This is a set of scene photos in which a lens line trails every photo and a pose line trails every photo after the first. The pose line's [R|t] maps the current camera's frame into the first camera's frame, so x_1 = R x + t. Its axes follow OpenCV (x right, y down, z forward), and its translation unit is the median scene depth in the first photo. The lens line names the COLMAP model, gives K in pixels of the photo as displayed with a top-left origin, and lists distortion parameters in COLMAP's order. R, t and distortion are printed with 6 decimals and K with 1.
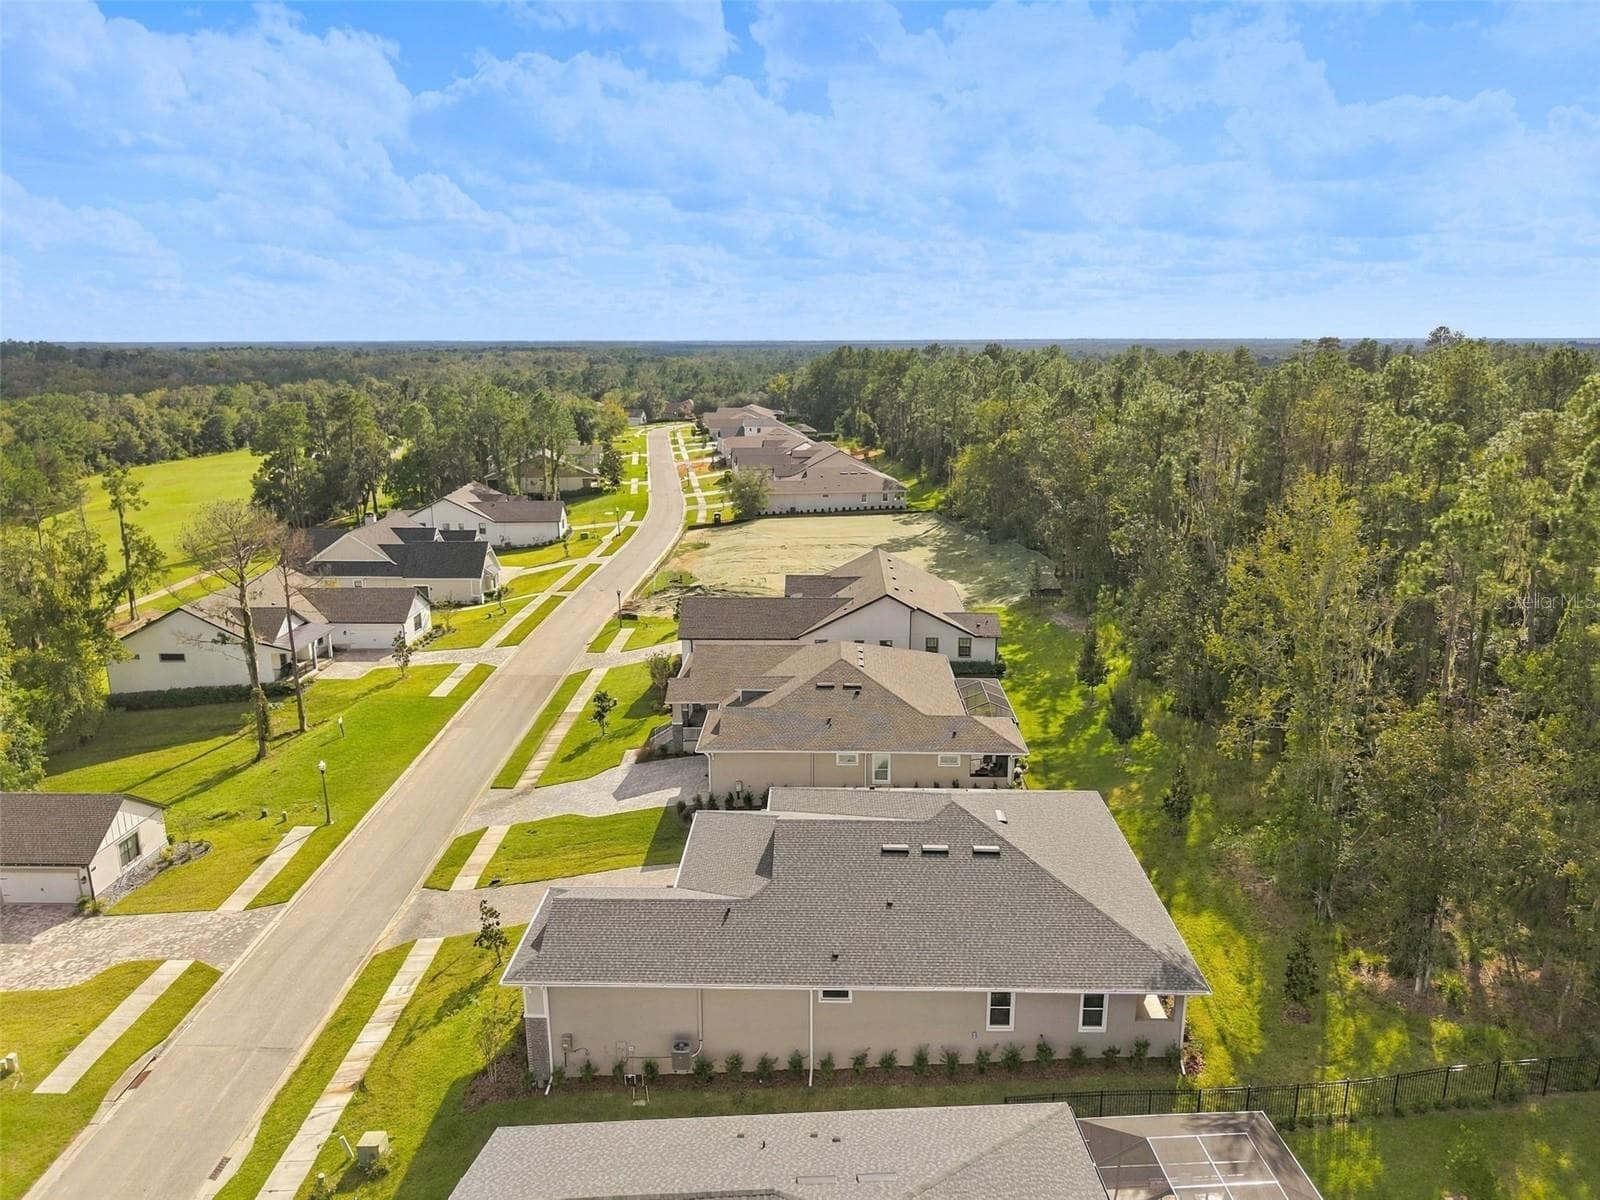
lens RADIAL K [[1087.3, 0, 806.8], [0, 1087.3, 606.5], [0, 0, 1]] dist [0.015491, -0.004263]
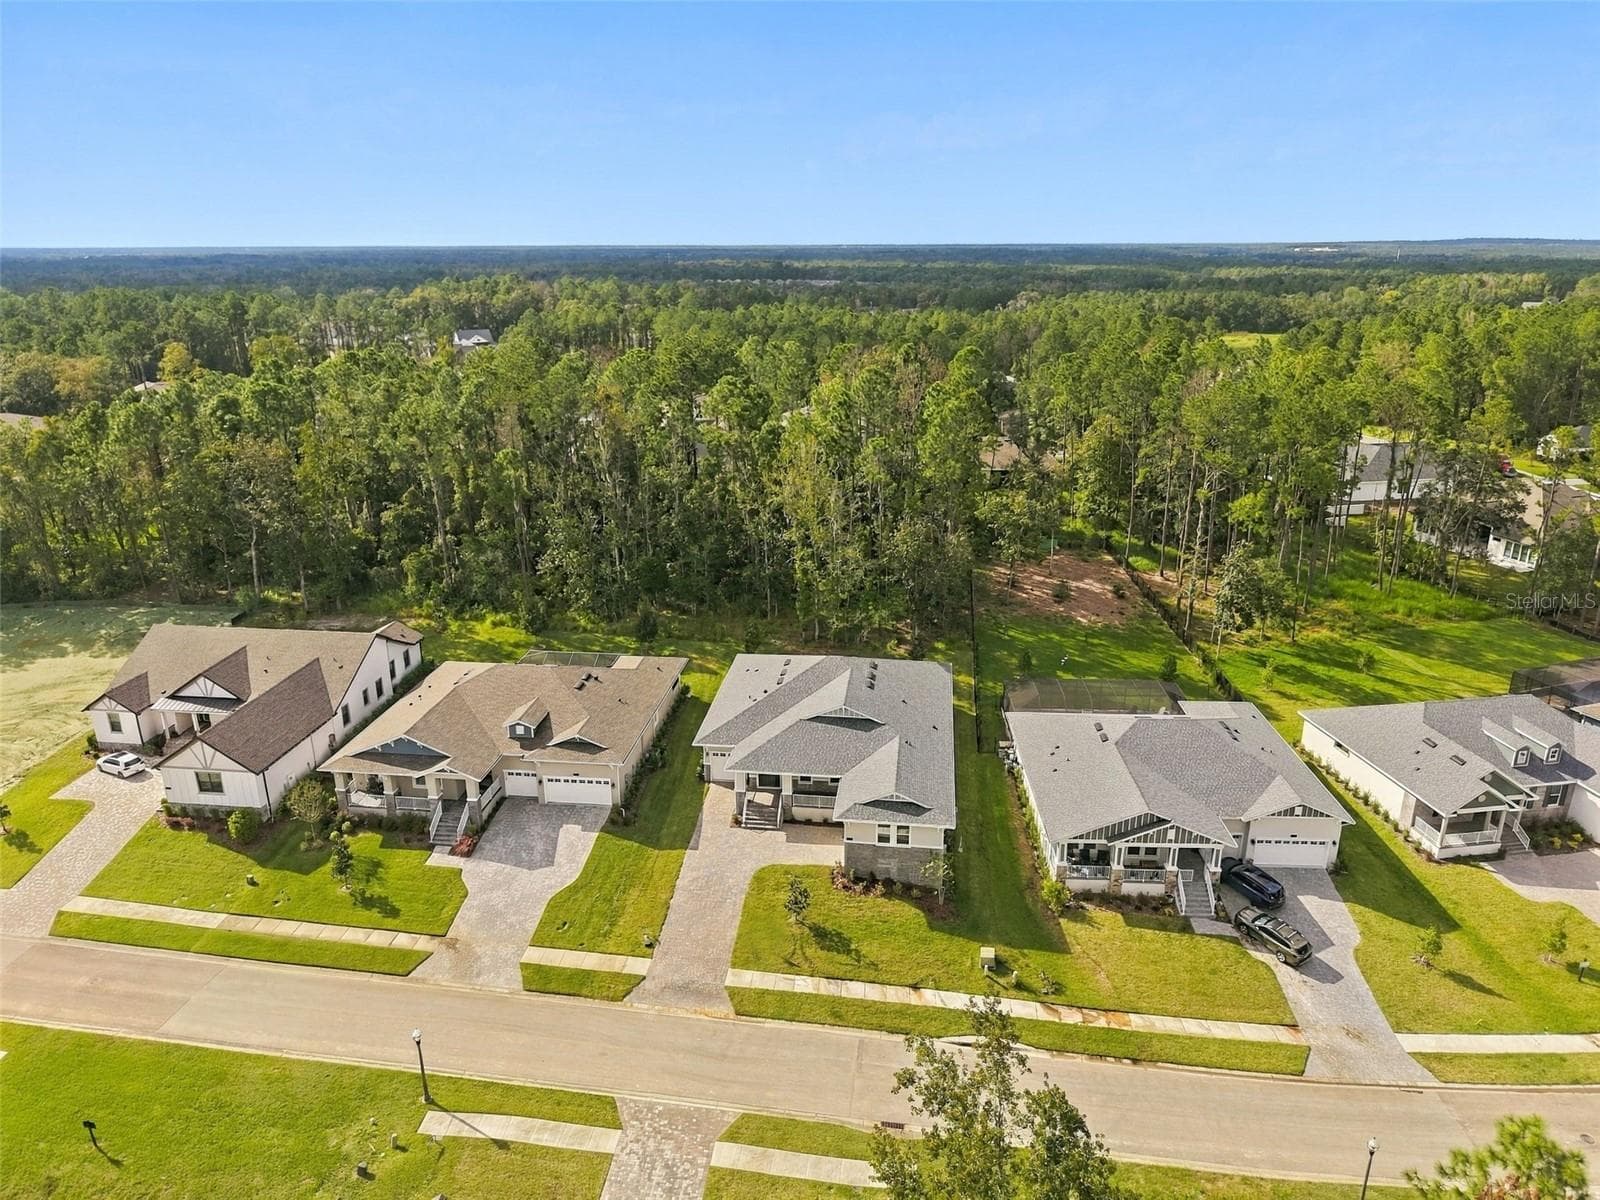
lens RADIAL K [[1087.3, 0, 806.8], [0, 1087.3, 606.5], [0, 0, 1]] dist [0.015491, -0.004263]
pose [[0.092504, -0.317943, 0.943587, -1.057052], [0.247069, 0.925342, 0.287574, -0.289621], [-0.964573, 0.206529, 0.164151, 0.547927]]
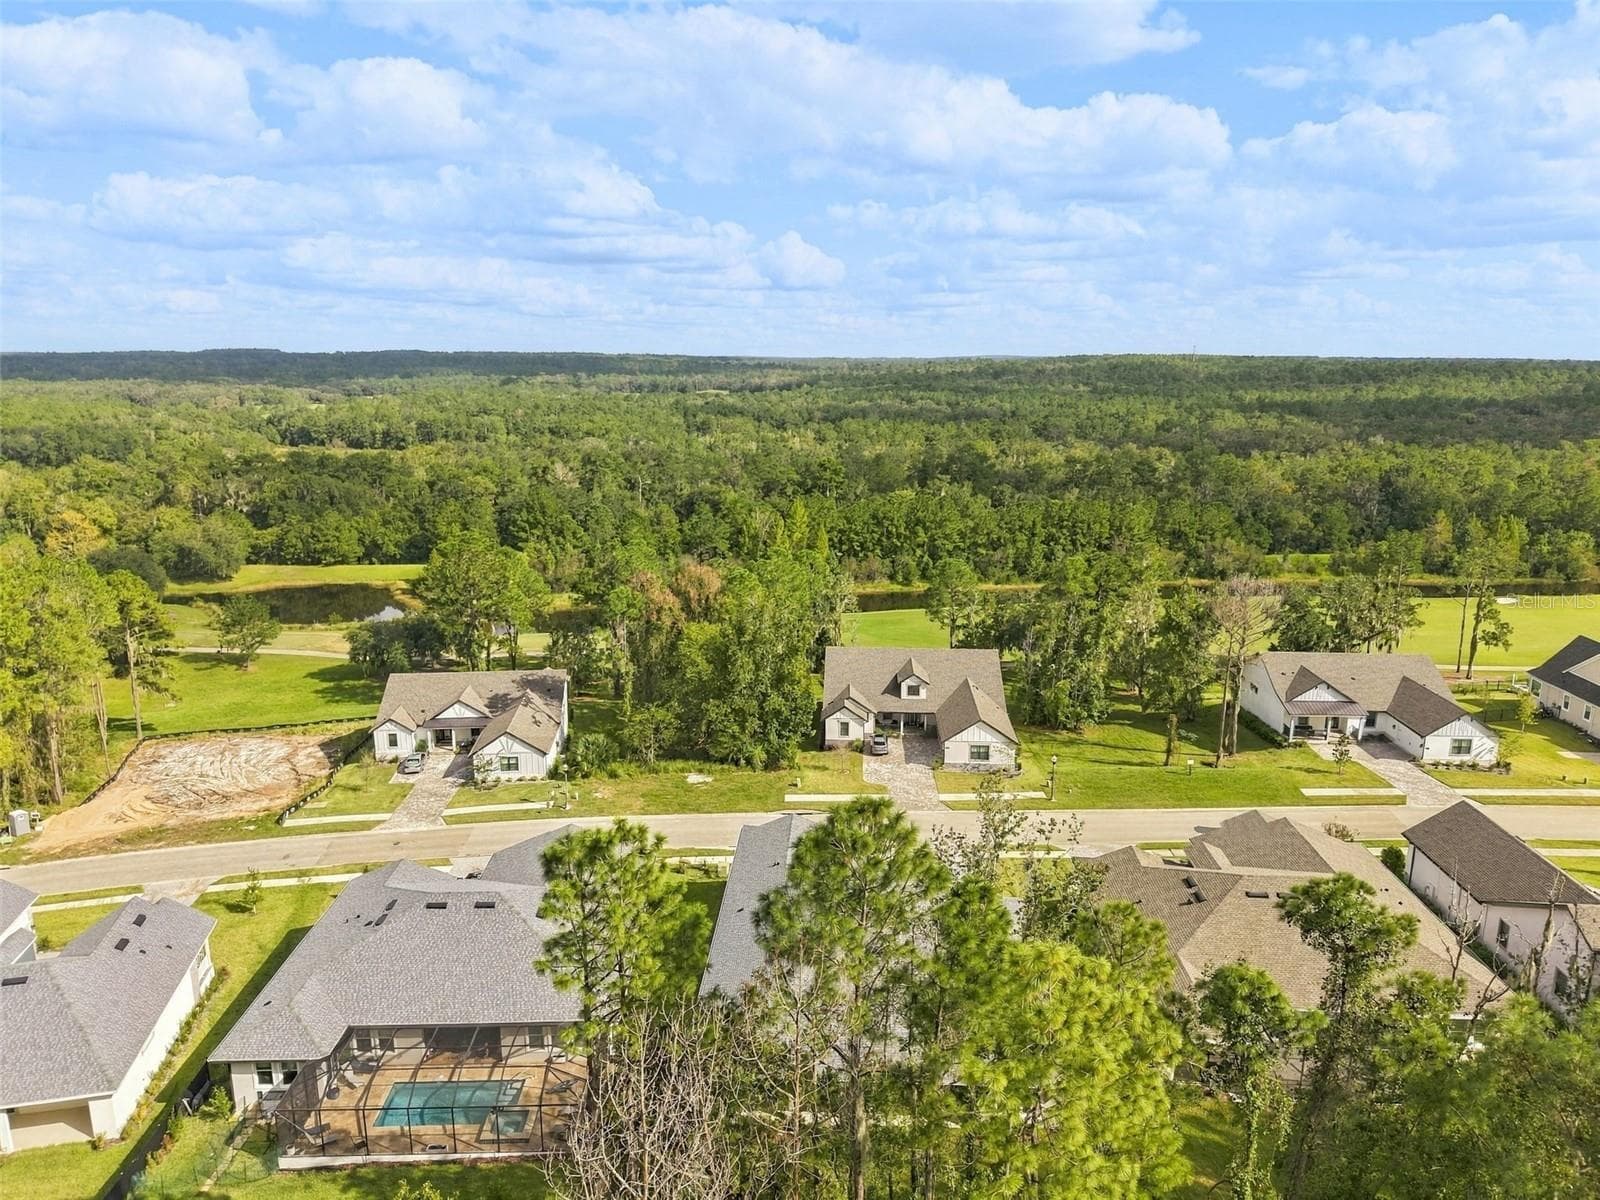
lens RADIAL K [[1064.6, 0, 802.5], [0, 1064.6, 627.4], [0, 0, 1]] dist [0.016889, -0.001320]
pose [[-0.029795, 0.251402, -0.967424, 0.857651], [-0.244635, 0.936585, 0.250922, -0.279819], [0.969157, 0.244142, 0.033596, 0.599872]]
